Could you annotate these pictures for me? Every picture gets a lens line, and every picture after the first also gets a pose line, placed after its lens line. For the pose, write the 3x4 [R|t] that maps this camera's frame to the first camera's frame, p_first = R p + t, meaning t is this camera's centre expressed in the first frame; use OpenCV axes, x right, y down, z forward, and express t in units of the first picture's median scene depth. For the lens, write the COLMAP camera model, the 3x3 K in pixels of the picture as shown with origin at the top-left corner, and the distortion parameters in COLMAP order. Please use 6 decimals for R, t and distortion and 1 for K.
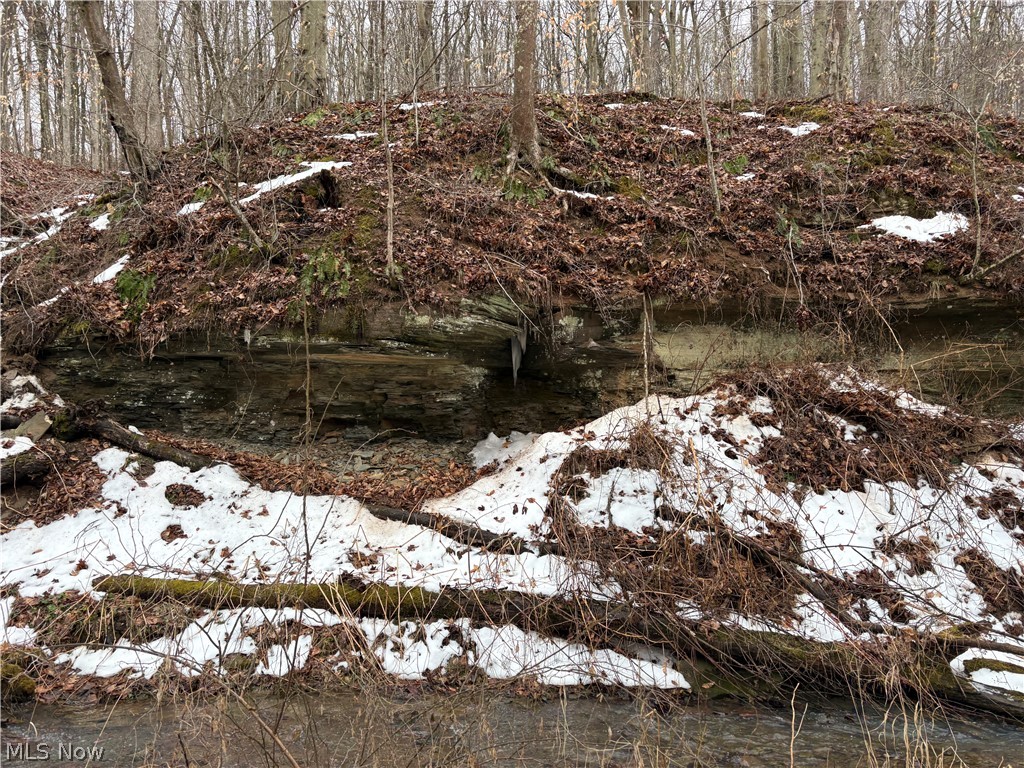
lens RADIAL K [[822.6, 0, 512.0], [0, 822.6, 384.0], [0, 0, 1]] dist [0.003580, 0.032786]
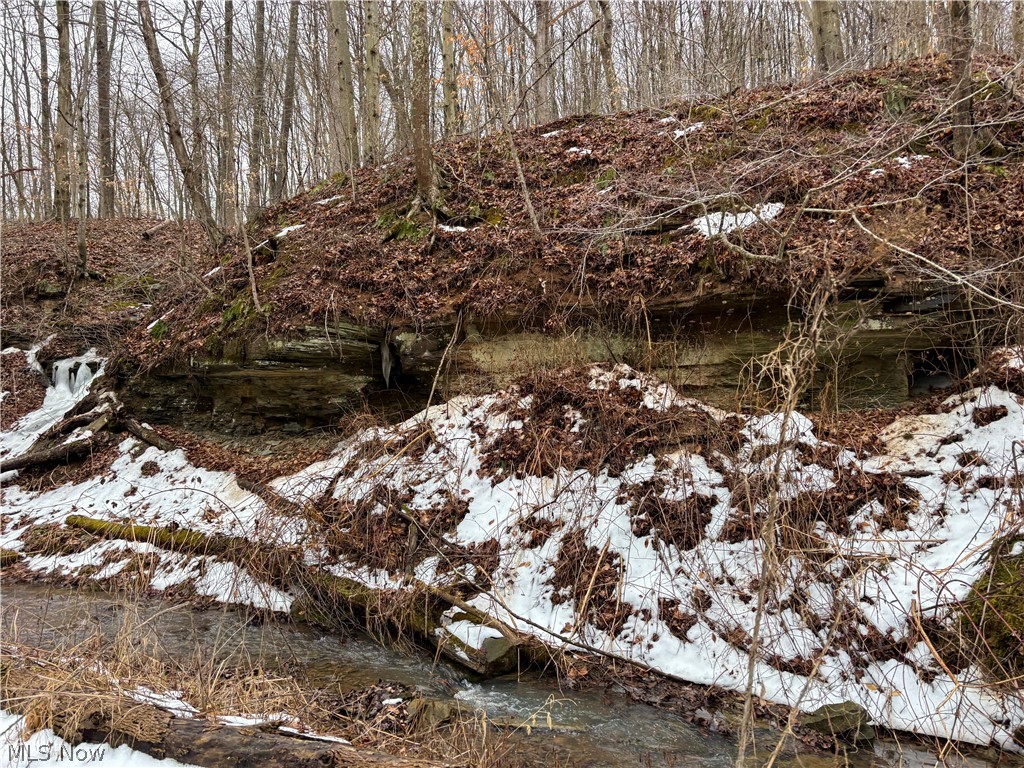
lens RADIAL K [[822.6, 0, 512.0], [0, 822.6, 384.0], [0, 0, 1]] dist [0.003580, 0.032786]
pose [[0.883509, -0.027601, -0.467600, 0.862918], [0.030506, 0.999534, -0.001359, 0.001328], [0.467420, -0.013064, 0.883939, -0.027115]]
